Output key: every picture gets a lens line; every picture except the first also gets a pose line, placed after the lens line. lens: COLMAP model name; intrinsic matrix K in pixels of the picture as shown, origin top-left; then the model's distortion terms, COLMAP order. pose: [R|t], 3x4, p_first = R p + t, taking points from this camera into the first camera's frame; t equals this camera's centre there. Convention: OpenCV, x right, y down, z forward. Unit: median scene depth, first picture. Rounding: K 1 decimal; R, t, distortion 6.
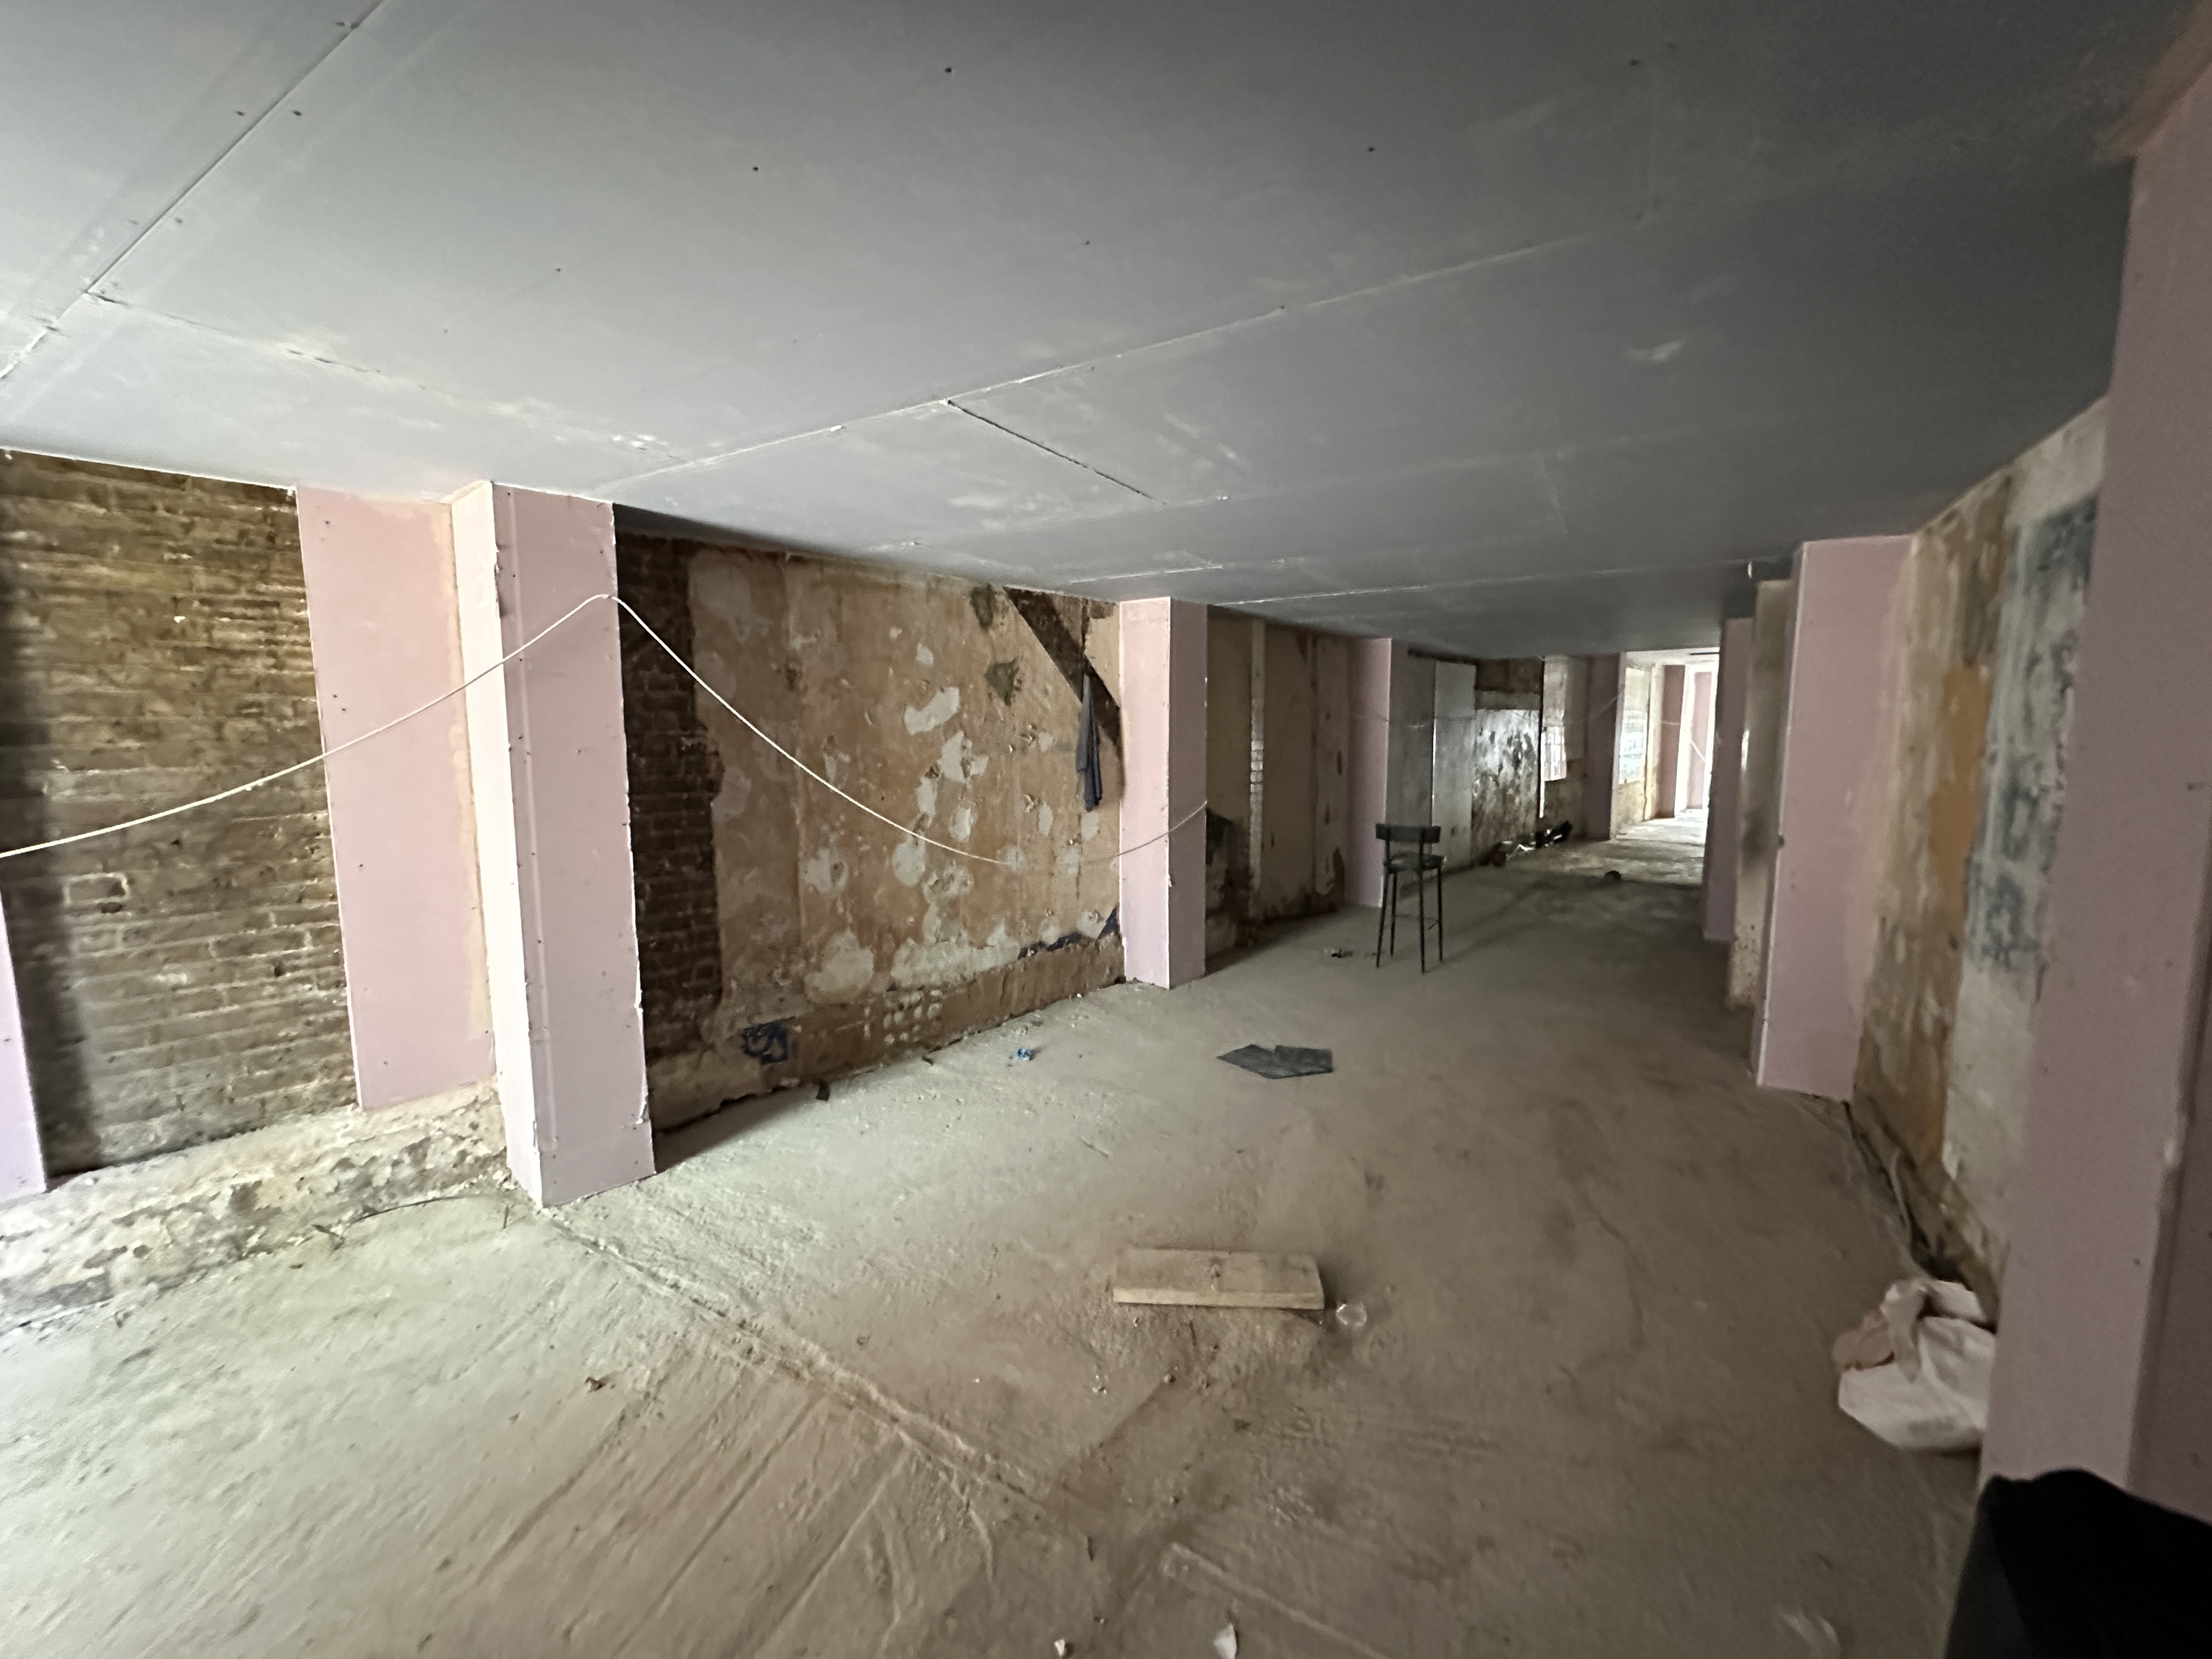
lens RADIAL K [[883.8, 0, 1108.8], [0, 883.8, 826.6], [0, 0, 1]] dist [-0.005932, 0.000160]
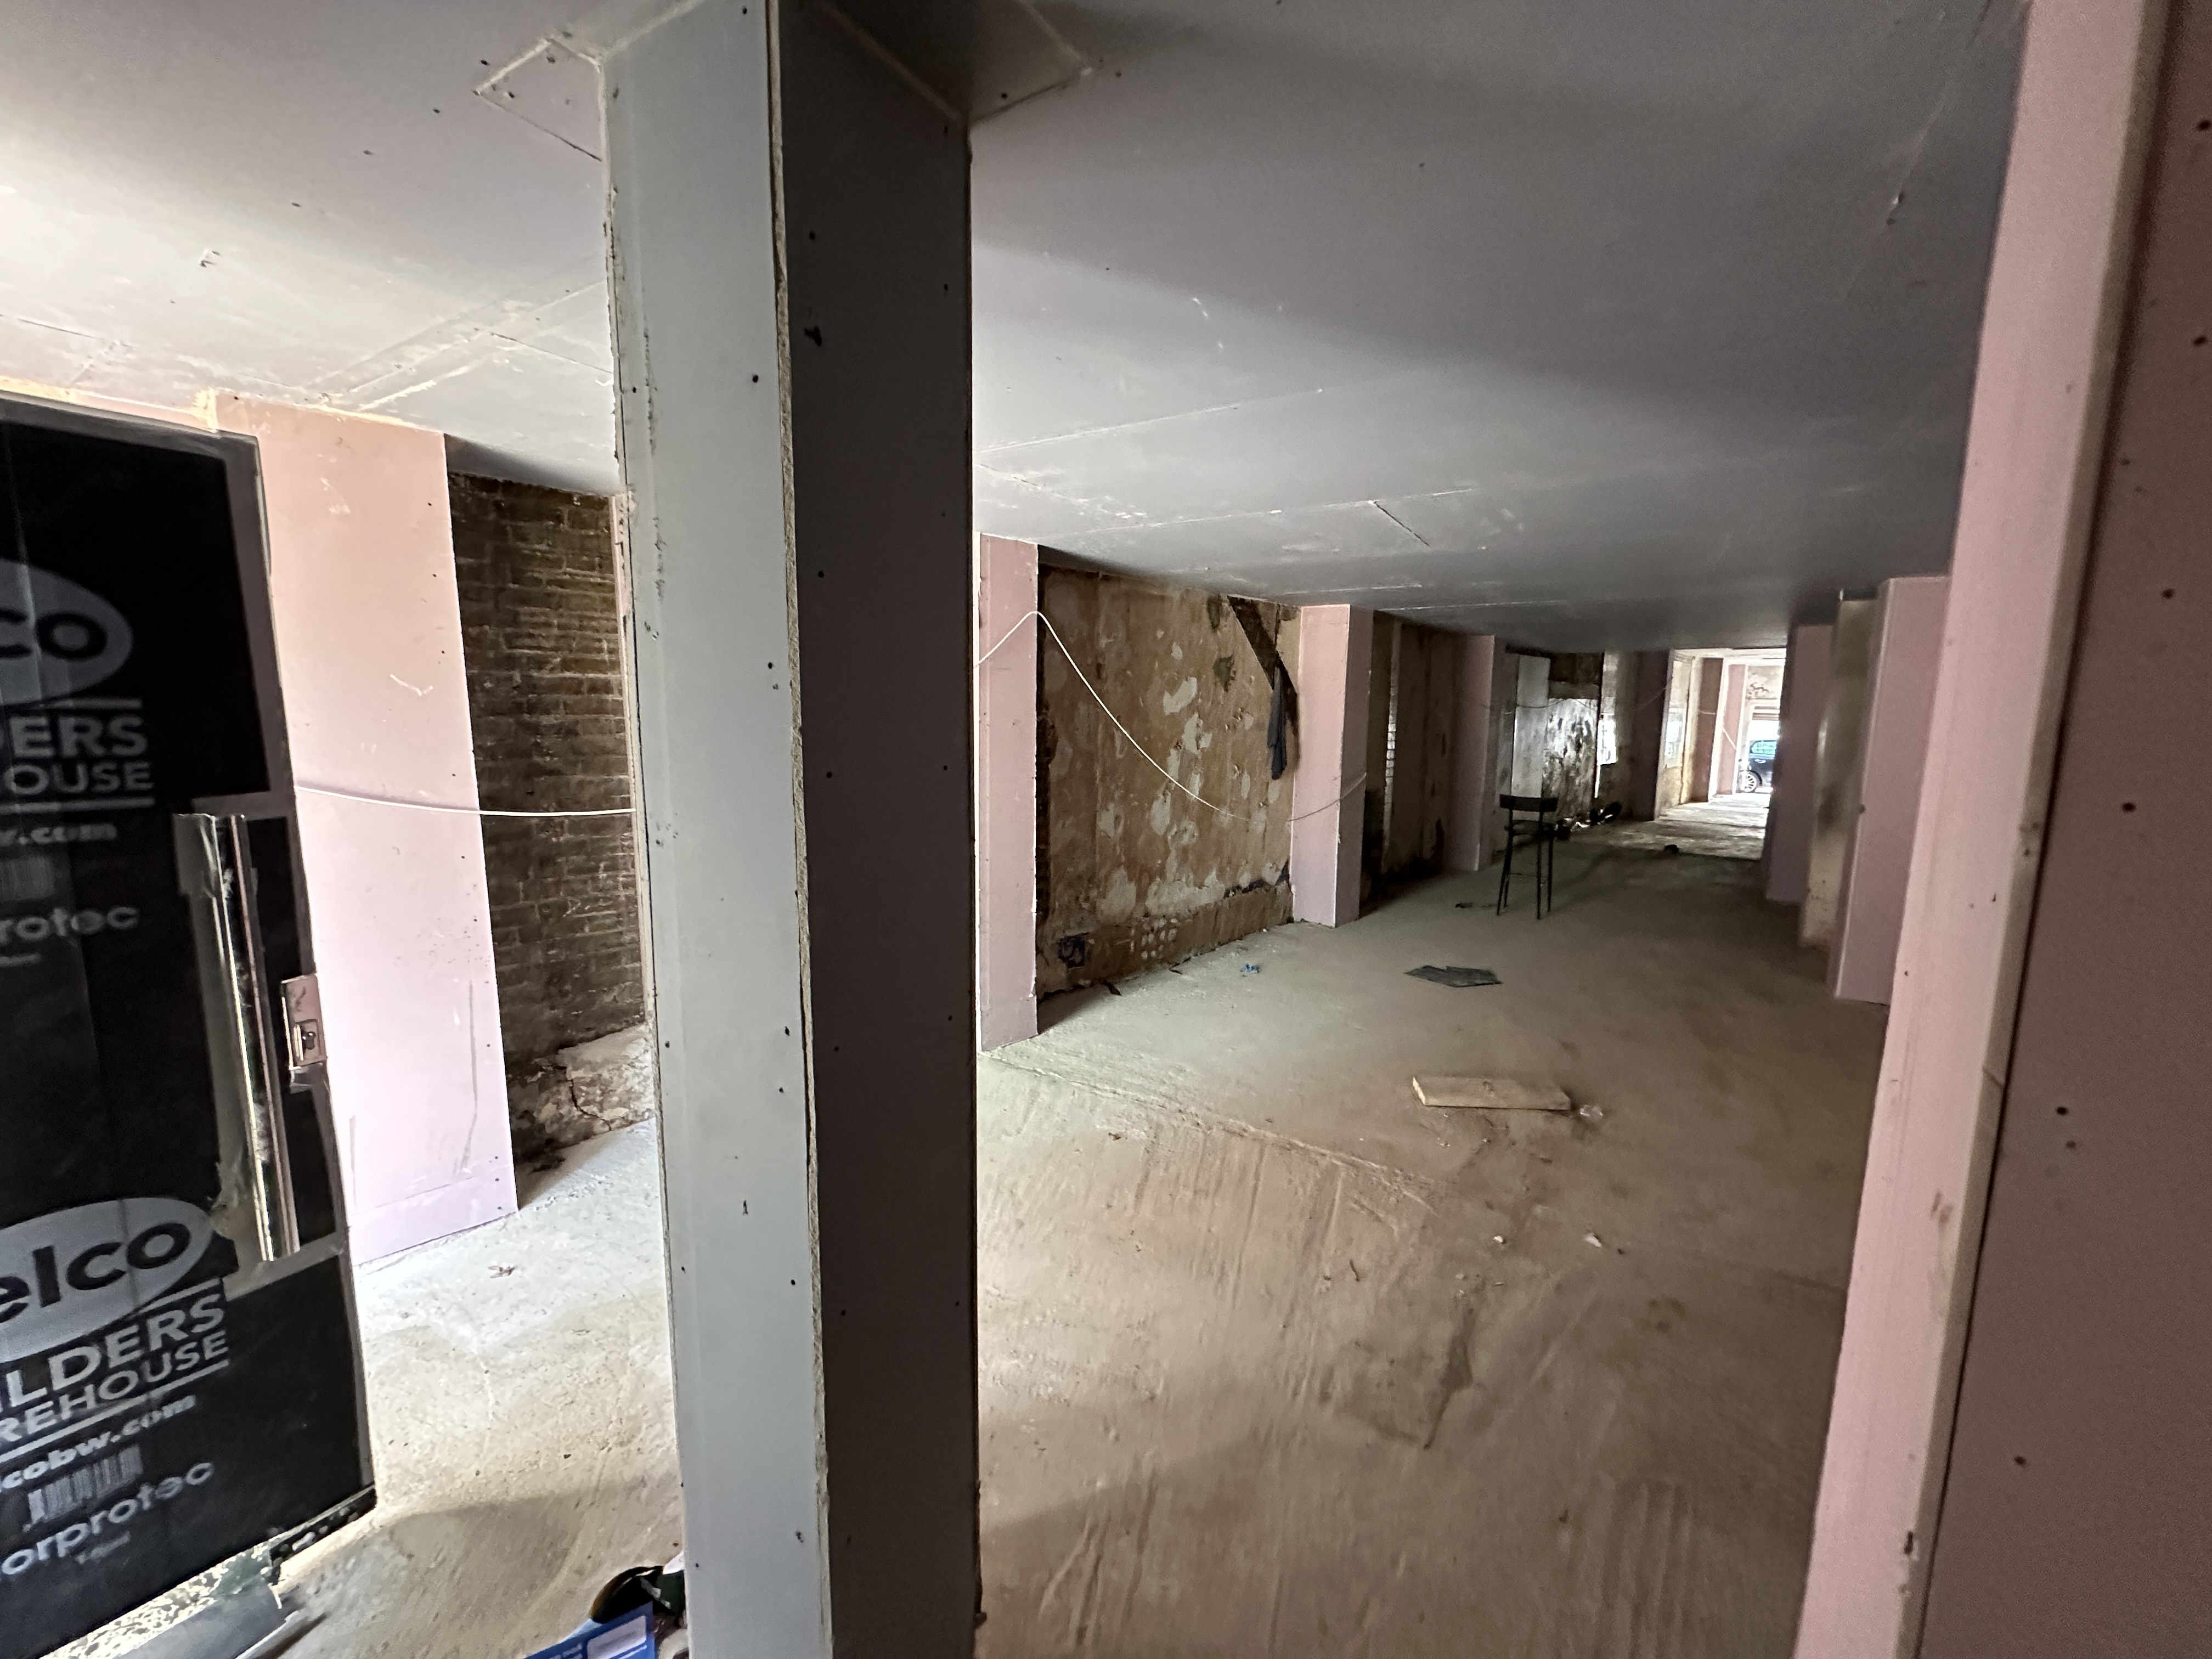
lens RADIAL K [[883.8, 0, 1103.8], [0, 883.8, 829.8], [0, 0, 1]] dist [-0.005932, 0.000160]
pose [[0.999822, 0.016969, -0.008304, -0.295735], [-0.016738, 0.999493, 0.027079, 0.027215], [0.008759, -0.026935, 0.999599, -0.263210]]
